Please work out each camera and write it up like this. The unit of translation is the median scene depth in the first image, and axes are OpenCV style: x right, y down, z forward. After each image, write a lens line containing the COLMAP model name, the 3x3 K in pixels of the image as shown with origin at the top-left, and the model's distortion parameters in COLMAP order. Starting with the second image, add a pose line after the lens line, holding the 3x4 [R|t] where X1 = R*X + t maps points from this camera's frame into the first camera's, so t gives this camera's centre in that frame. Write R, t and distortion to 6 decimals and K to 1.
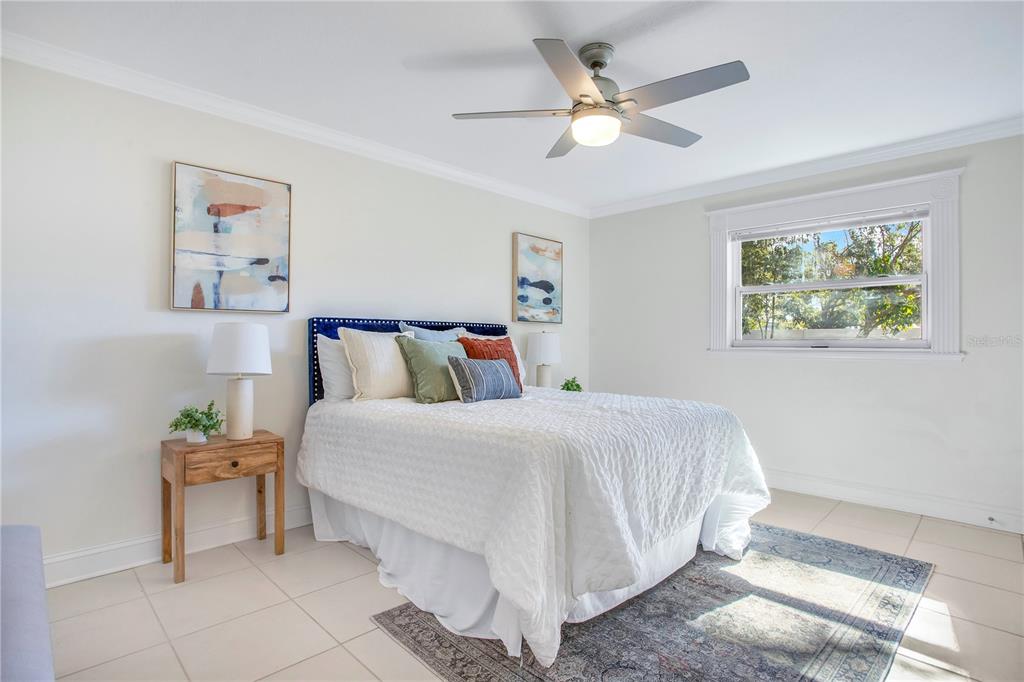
lens RADIAL K [[508.9, 0, 514.8], [0, 508.9, 338.8], [0, 0, 1]] dist [-0.062783, 0.017590]
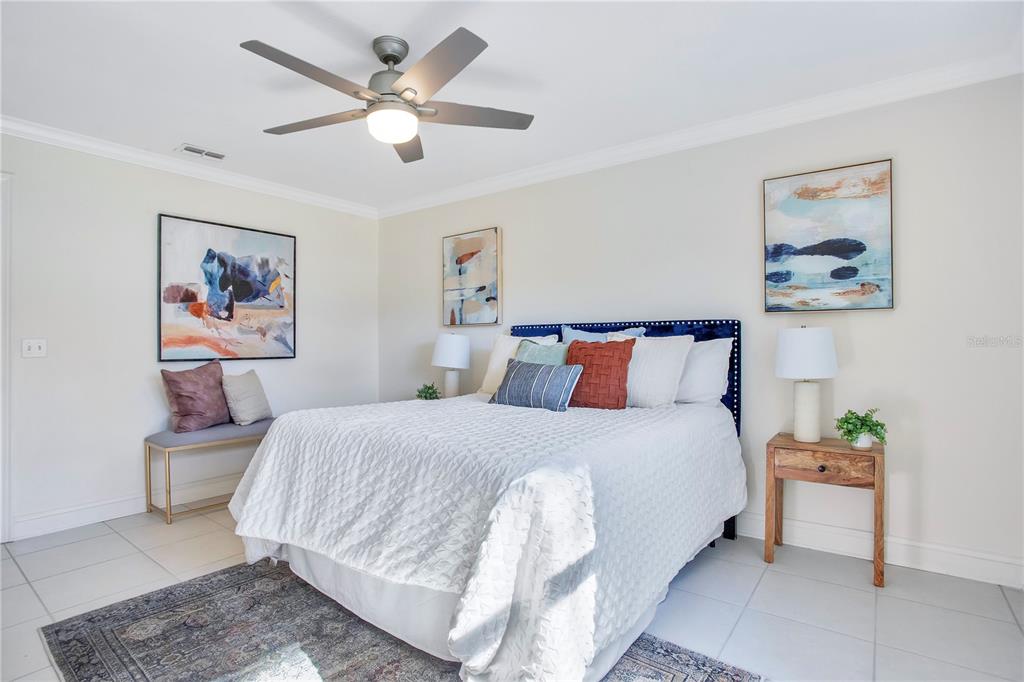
lens RADIAL K [[508.9, 0, 515.6], [0, 508.9, 344.5], [0, 0, 1]] dist [-0.062783, 0.017590]
pose [[0.140238, -0.003283, -0.990112, 0.889503], [0.011381, 0.999934, -0.001704, 0.006497], [0.990052, -0.011030, 0.140266, 0.855152]]
